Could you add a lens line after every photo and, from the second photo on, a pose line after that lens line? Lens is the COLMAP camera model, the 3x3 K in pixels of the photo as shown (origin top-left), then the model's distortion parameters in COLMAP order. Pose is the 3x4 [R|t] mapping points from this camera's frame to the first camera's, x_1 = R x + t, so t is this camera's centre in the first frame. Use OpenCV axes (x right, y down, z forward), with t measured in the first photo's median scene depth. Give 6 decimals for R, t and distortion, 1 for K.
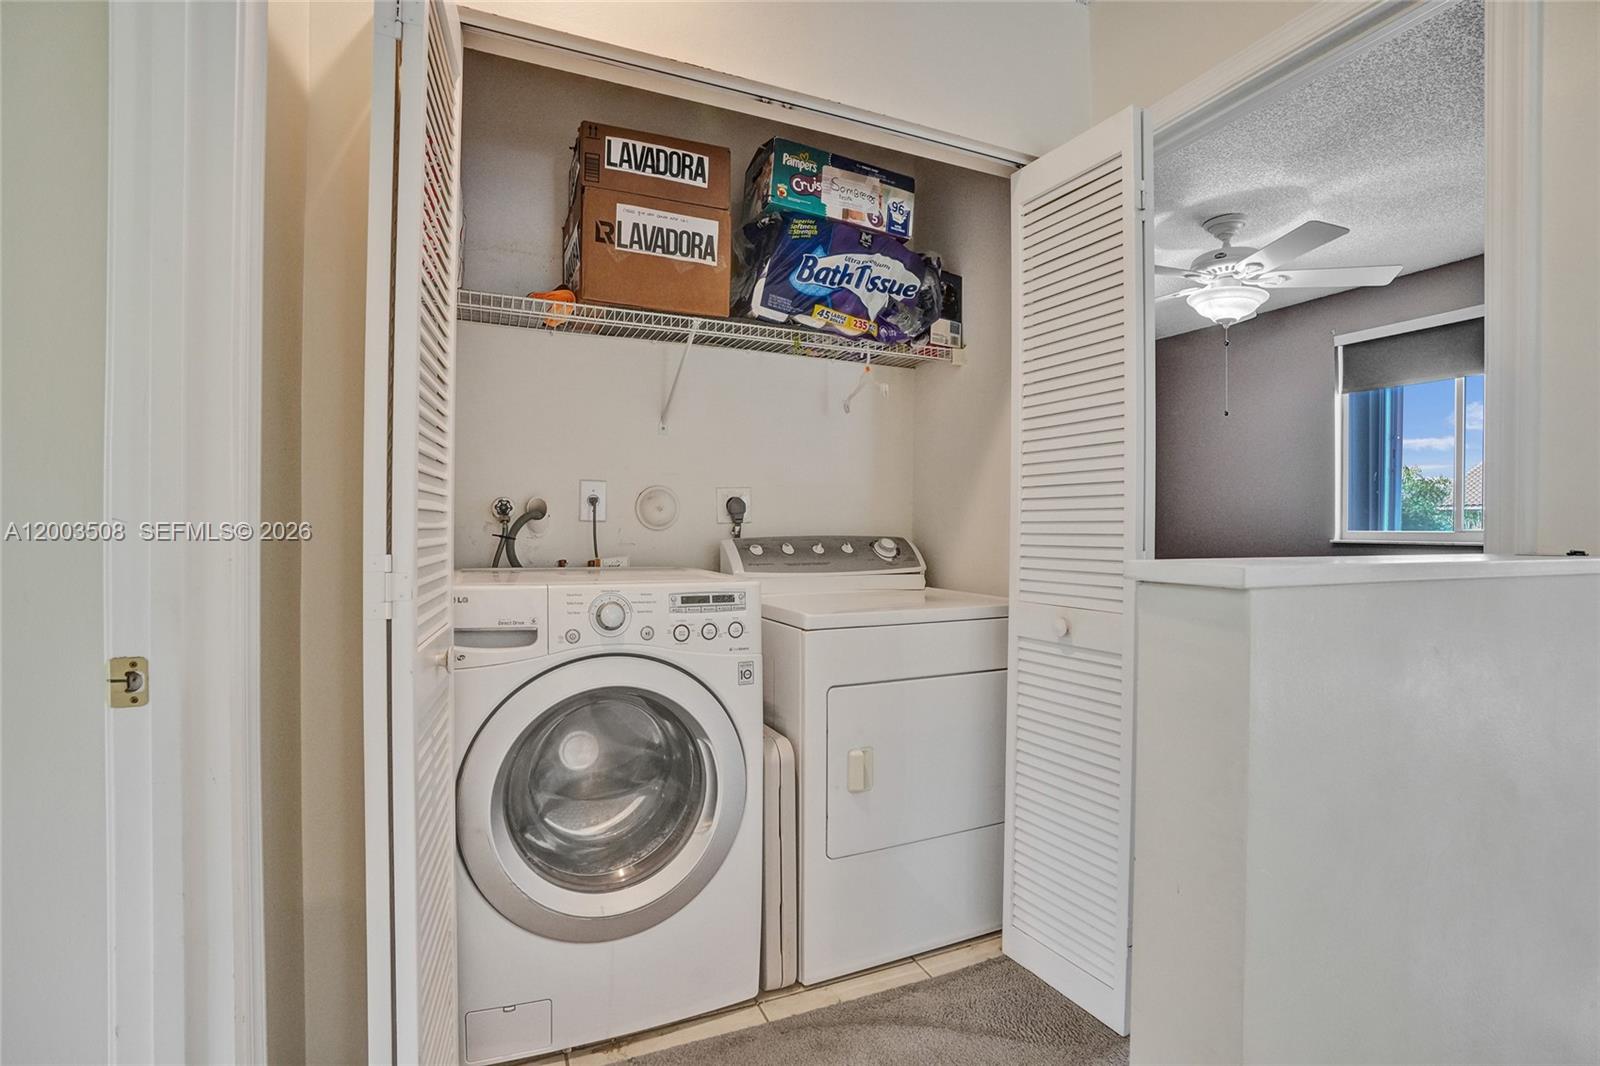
lens RADIAL K [[789.8, 0, 800.0], [0, 789.8, 533.0], [0, 0, 1]] dist [-0.015417, -0.000083]
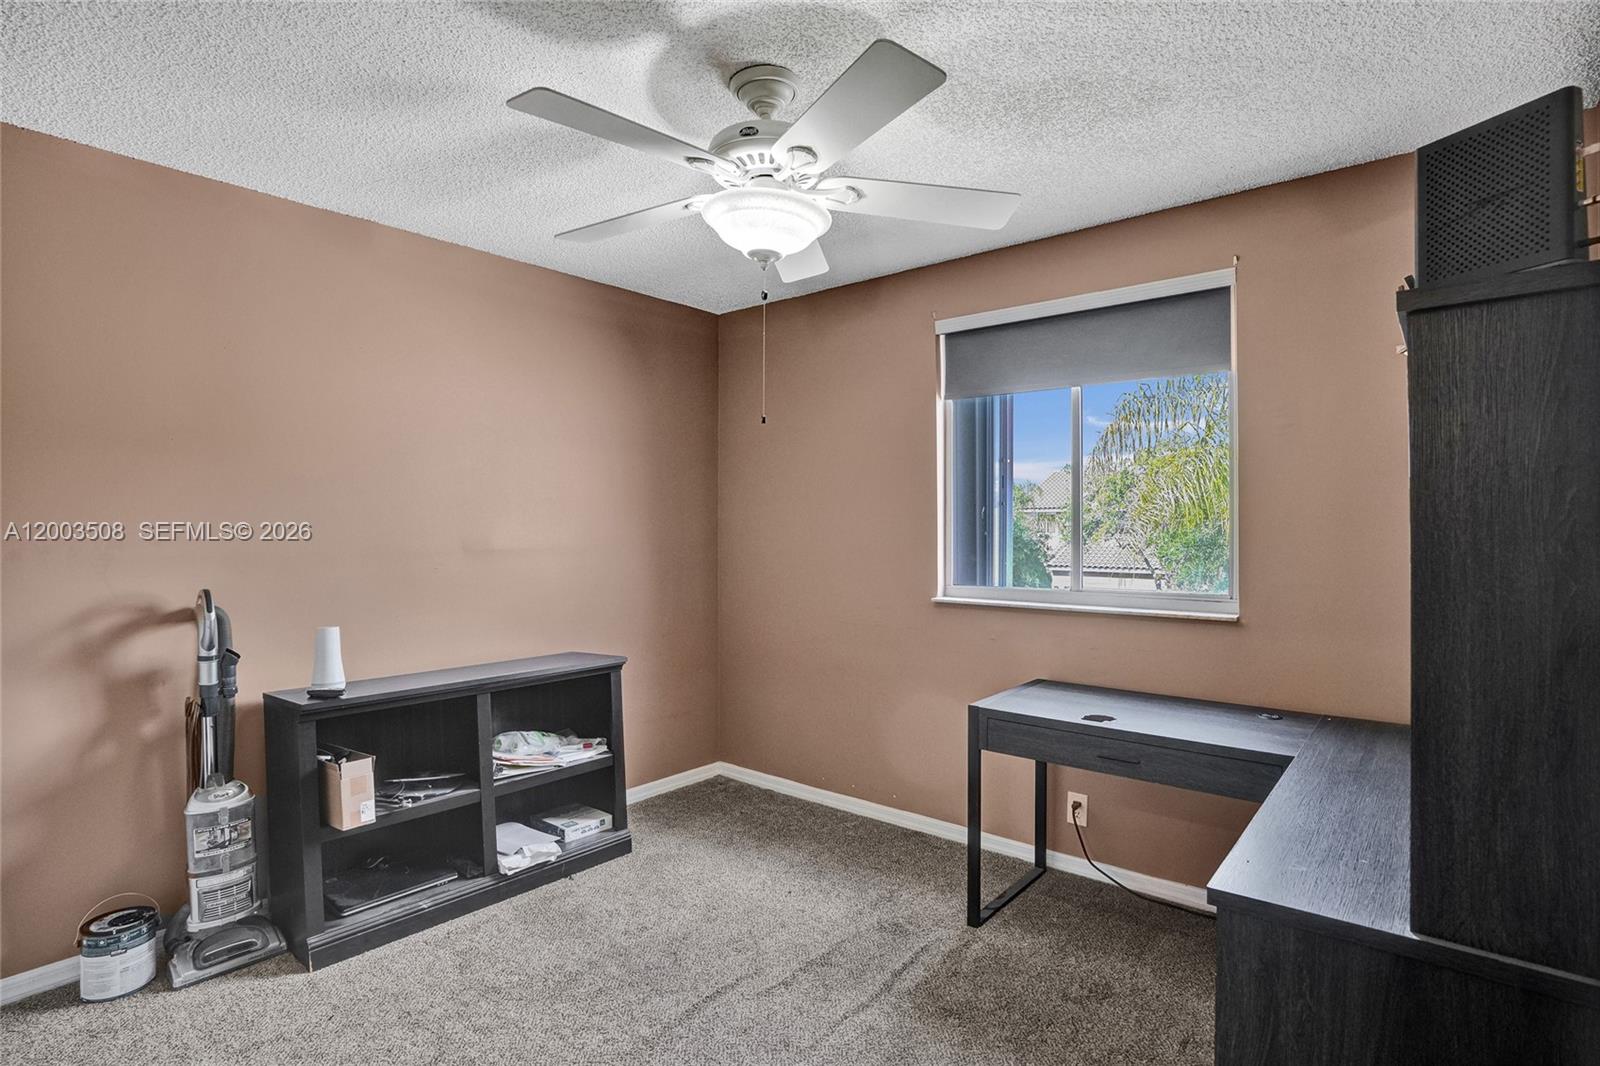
lens RADIAL K [[789.8, 0, 800.0], [0, 789.8, 533.0], [0, 0, 1]] dist [-0.015417, -0.000083]
pose [[0.915907, -0.013205, 0.401174, 0.324106], [0.009644, 0.999894, 0.010896, -0.073947], [-0.401276, -0.006111, 0.915937, 0.452570]]
